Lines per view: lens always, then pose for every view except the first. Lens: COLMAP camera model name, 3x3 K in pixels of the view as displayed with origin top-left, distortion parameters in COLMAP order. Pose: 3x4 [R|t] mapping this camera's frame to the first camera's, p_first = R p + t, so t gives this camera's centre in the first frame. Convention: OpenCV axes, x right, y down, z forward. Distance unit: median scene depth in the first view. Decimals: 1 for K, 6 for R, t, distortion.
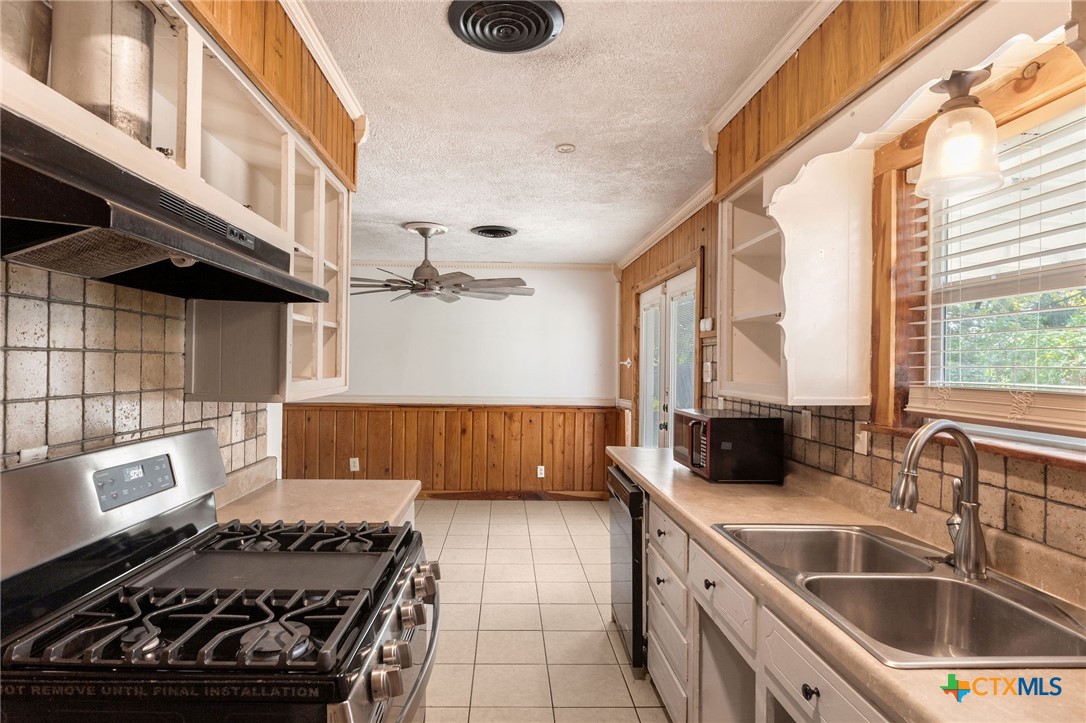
lens RADIAL K [[569.1, 0, 539.1], [0, 569.1, 362.9], [0, 0, 1]] dist [-0.002090, -0.000201]
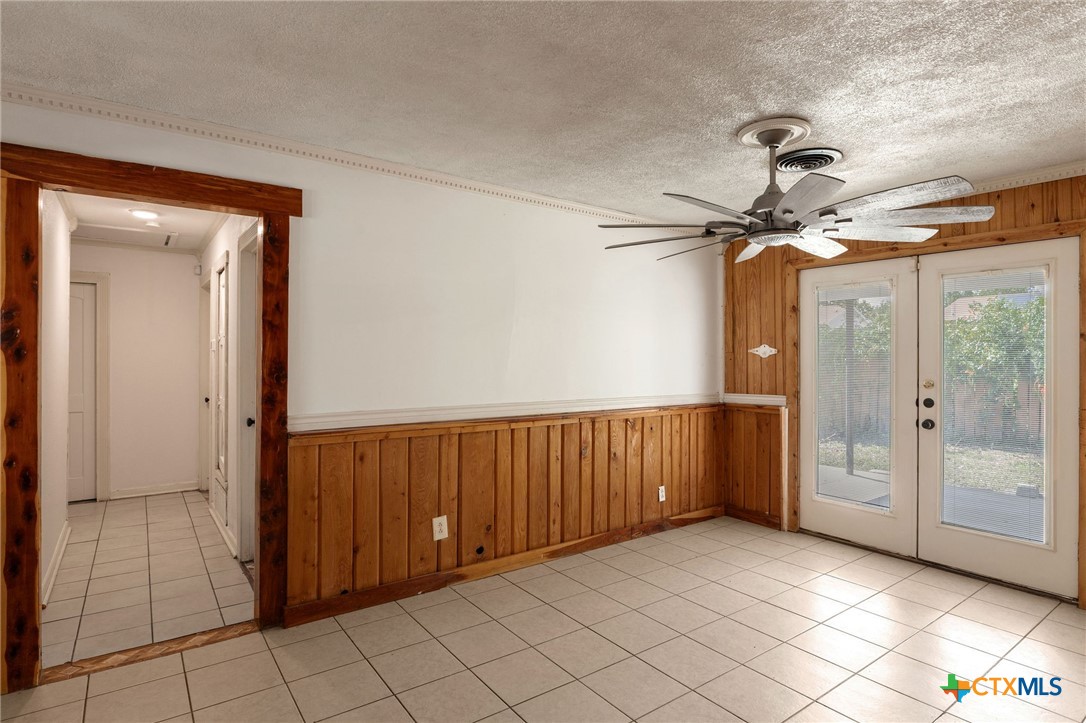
lens RADIAL K [[569.1, 0, 546.3], [0, 569.1, 357.6], [0, 0, 1]] dist [-0.002090, -0.000201]
pose [[0.828167, -0.010061, 0.560392, -0.552103], [0.005580, 0.999937, 0.009705, 0.000016], [-0.560454, -0.004910, 0.828171, 0.454939]]
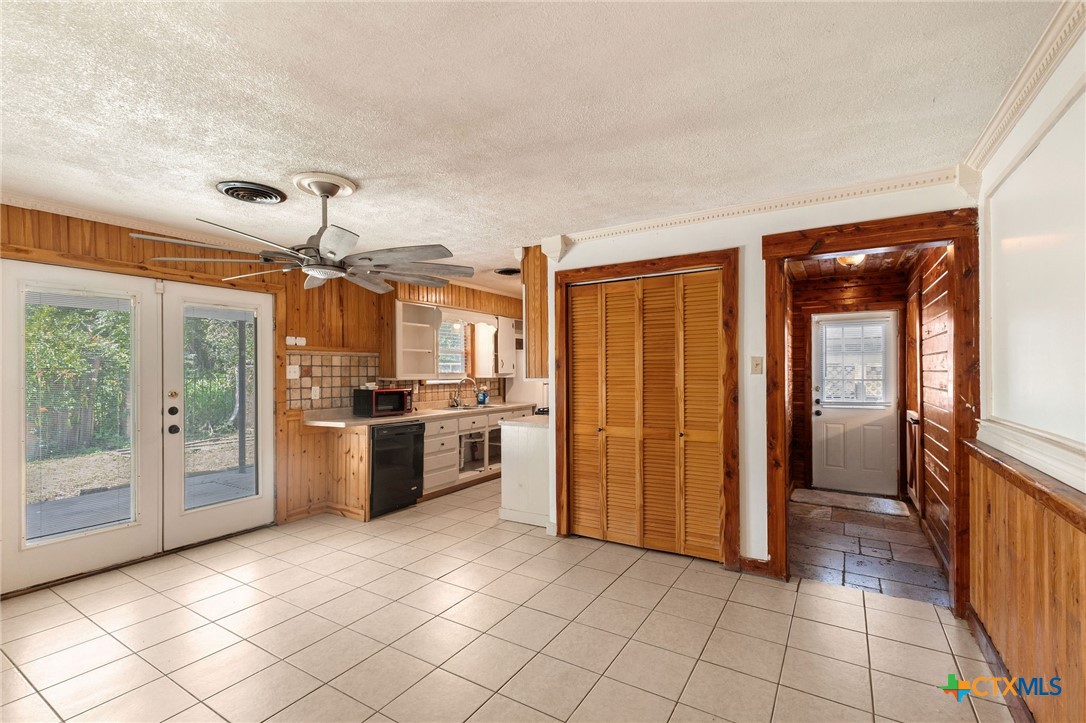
lens RADIAL K [[479.8, 0, 543.7], [0, 479.8, 368.5], [0, 0, 1]] dist [-0.000932, 0.000354]
pose [[-0.825247, -0.009087, 0.564699, -0.580927], [-0.007486, 0.999959, 0.005152, -0.001851], [-0.564723, 0.000024, -0.825281, 0.975191]]
